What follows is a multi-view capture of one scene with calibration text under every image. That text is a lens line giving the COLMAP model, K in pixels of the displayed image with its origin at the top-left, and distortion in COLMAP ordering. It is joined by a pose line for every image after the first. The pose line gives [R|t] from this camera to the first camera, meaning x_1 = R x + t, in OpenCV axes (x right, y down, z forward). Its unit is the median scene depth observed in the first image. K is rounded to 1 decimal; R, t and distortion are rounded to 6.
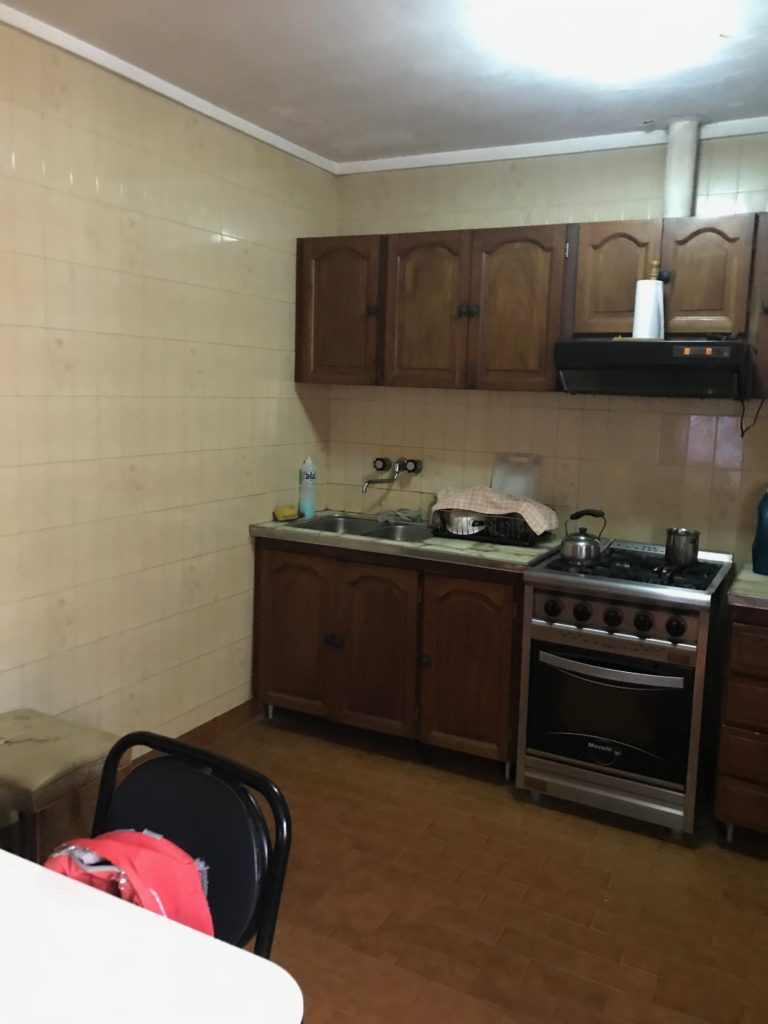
lens RADIAL K [[841.5, 0, 384.0], [0, 841.5, 512.0], [0, 0, 1]] dist [0.104776, -0.000818]
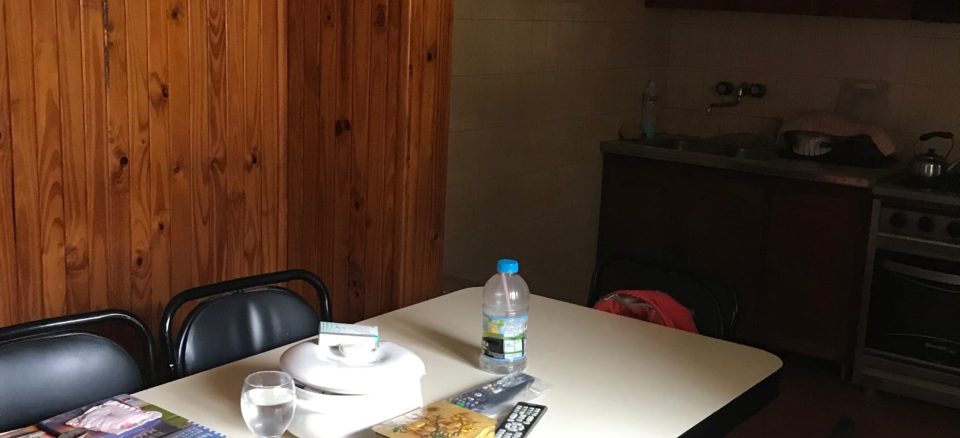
lens RADIAL K [[1050.5, 0, 480.0], [0, 1050.5, 219.0], [0, 0, 1]] dist [-0.007791, 0.000509]
pose [[0.987554, 0.039720, -0.152184, -0.111769], [-0.031880, 0.998053, 0.053614, 0.049791], [0.154017, -0.048095, 0.986897, -0.363567]]
